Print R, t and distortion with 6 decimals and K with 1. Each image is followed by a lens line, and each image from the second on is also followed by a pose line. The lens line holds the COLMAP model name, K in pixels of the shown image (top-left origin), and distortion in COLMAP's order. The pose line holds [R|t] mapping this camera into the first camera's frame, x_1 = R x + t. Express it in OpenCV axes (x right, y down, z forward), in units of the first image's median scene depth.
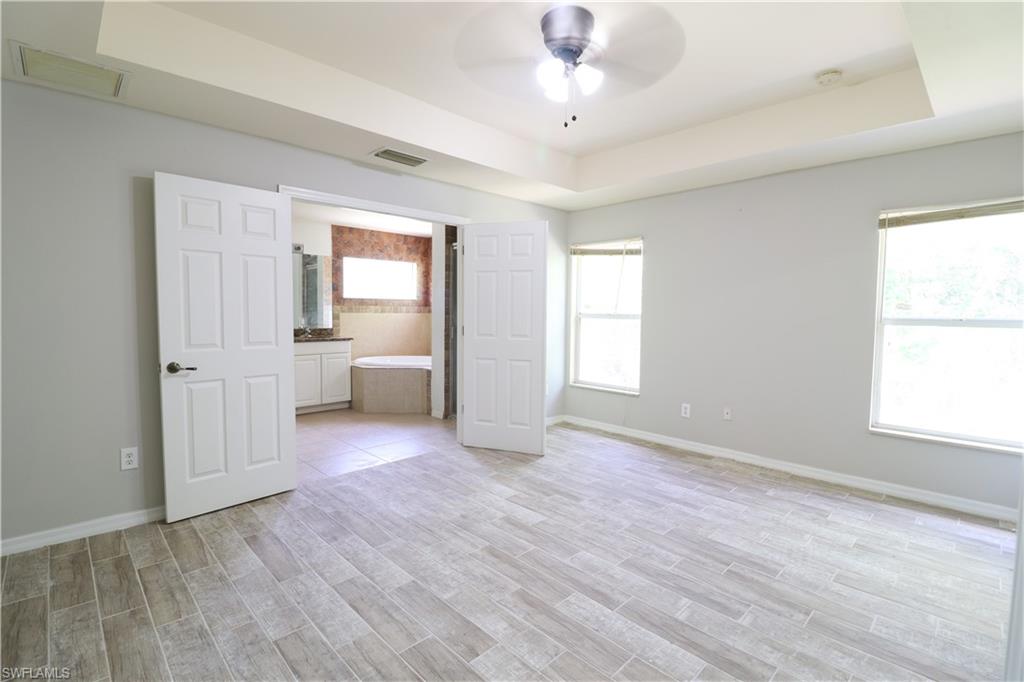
lens RADIAL K [[472.5, 0, 515.1], [0, 472.5, 338.0], [0, 0, 1]] dist [0.000415, -0.013398]
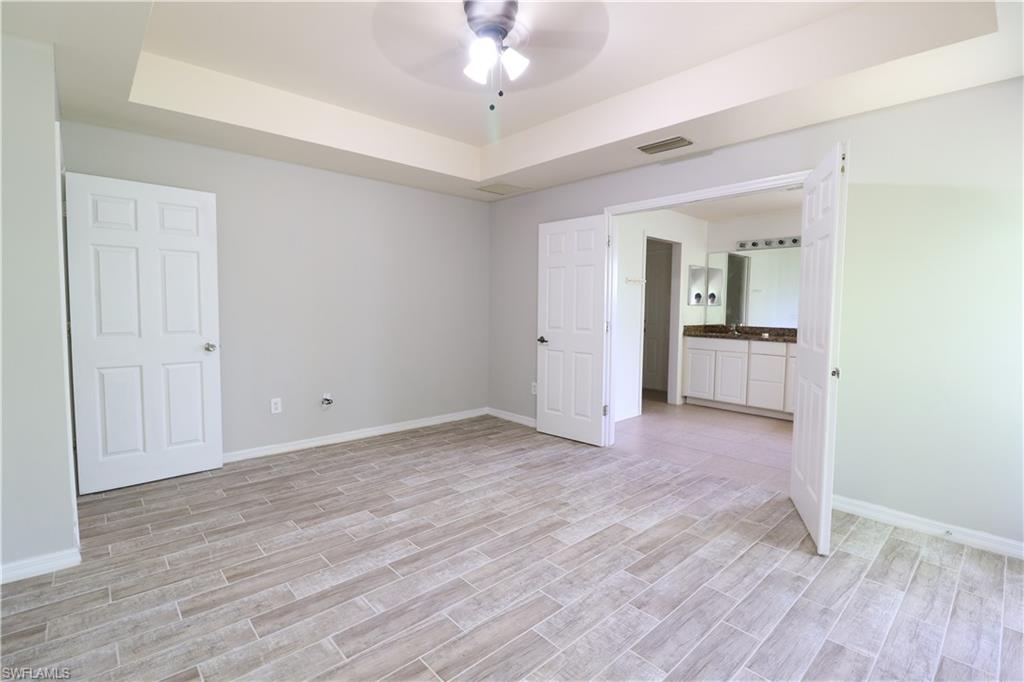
lens RADIAL K [[473.2, 0, 515.6], [0, 473.2, 337.1], [0, 0, 1]] dist [0.000216, -0.013229]
pose [[-0.032800, 0.053705, -0.998018, 0.437519], [-0.068390, 0.996094, 0.055849, -0.015188], [0.997119, 0.070087, -0.028999, 0.439492]]
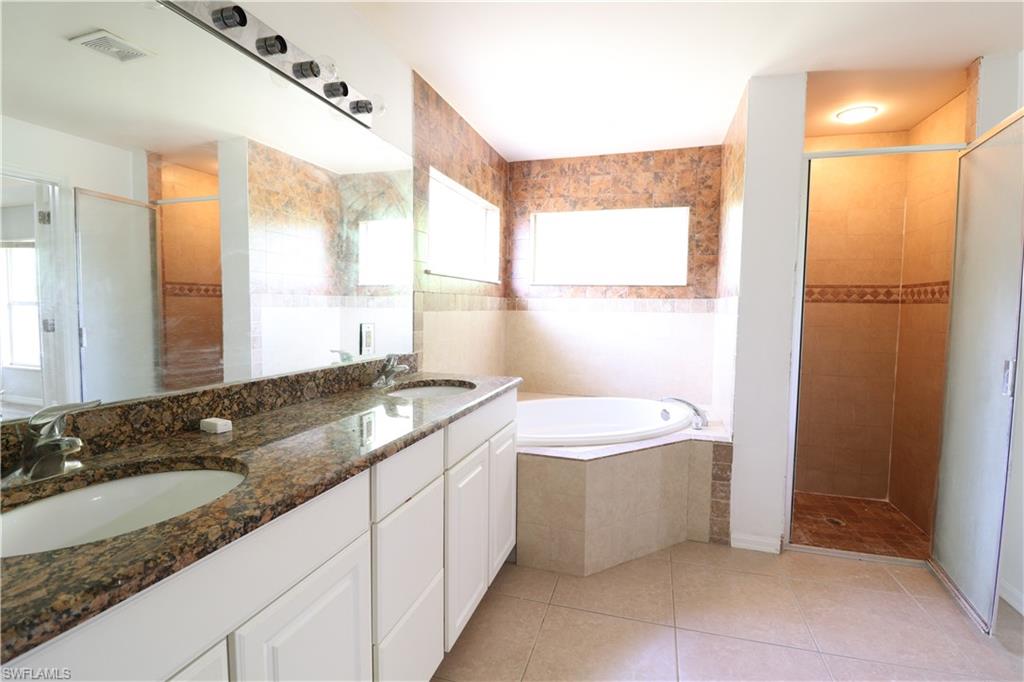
lens RADIAL K [[472.5, 0, 515.1], [0, 472.5, 338.0], [0, 0, 1]] dist [0.000415, -0.013398]
pose [[0.874486, -0.030977, 0.484061, -0.528666], [0.024542, 0.999506, 0.019625, -0.040233], [-0.484430, -0.005282, 0.874814, 0.676268]]
